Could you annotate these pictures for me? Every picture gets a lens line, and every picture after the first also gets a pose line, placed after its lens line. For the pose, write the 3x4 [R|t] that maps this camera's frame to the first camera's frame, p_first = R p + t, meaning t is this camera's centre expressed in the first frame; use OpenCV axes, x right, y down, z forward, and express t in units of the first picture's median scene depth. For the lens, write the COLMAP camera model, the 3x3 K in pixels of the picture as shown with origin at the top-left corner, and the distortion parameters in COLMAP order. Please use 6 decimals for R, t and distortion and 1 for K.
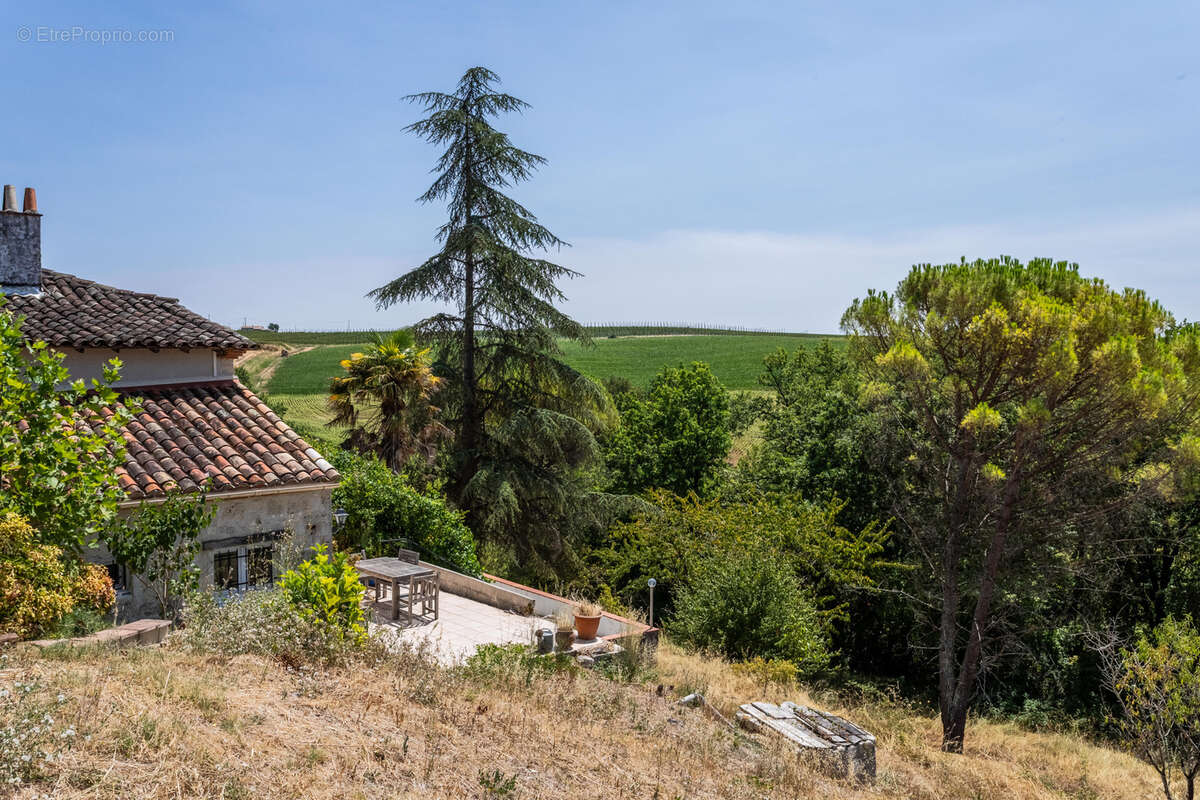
lens RADIAL K [[1030.8, 0, 601.8], [0, 1030.8, 402.3], [0, 0, 1]] dist [0.003166, 0.019000]
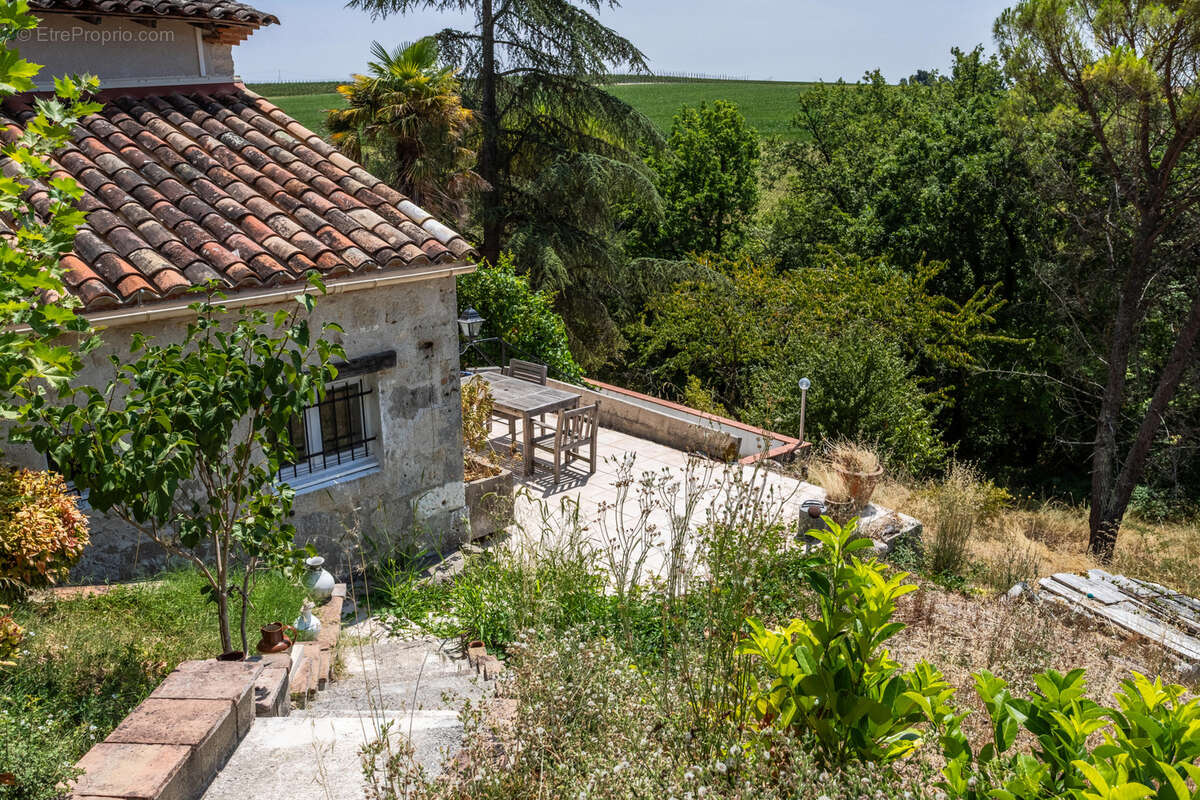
lens RADIAL K [[1030.8, 0, 598.5], [0, 1030.8, 398.0], [0, 0, 1]] dist [0.003166, 0.019000]
pose [[0.998702, -0.021561, 0.046142, -0.113926], [0.010582, 0.974041, 0.226122, 0.013159], [-0.049820, -0.225341, 0.973005, 0.239543]]
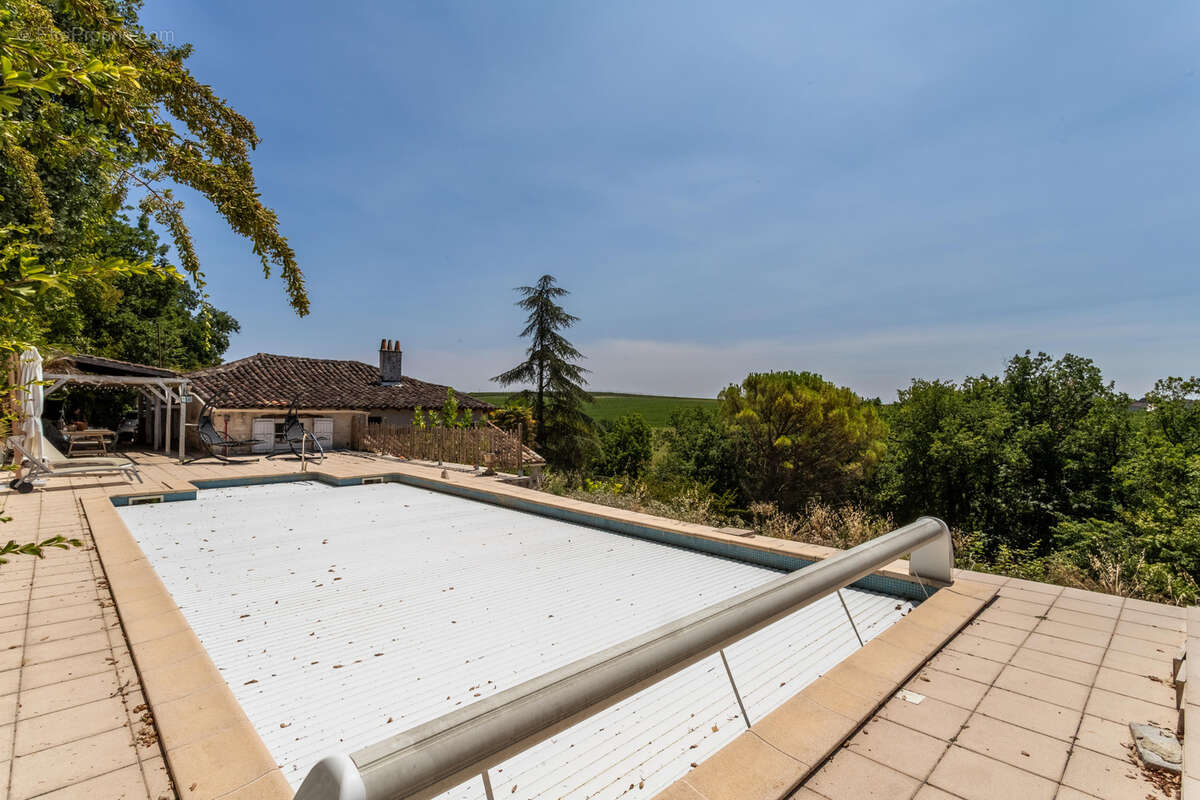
lens RADIAL K [[571.1, 0, 599.9], [0, 571.1, 399.9], [0, 0, 1]] dist [-0.005594, -0.000090]
pose [[0.997443, 0.014703, 0.069938, -0.117551], [-0.010631, 0.998246, -0.058237, 0.000961], [-0.070672, 0.057345, 0.995850, -0.223919]]
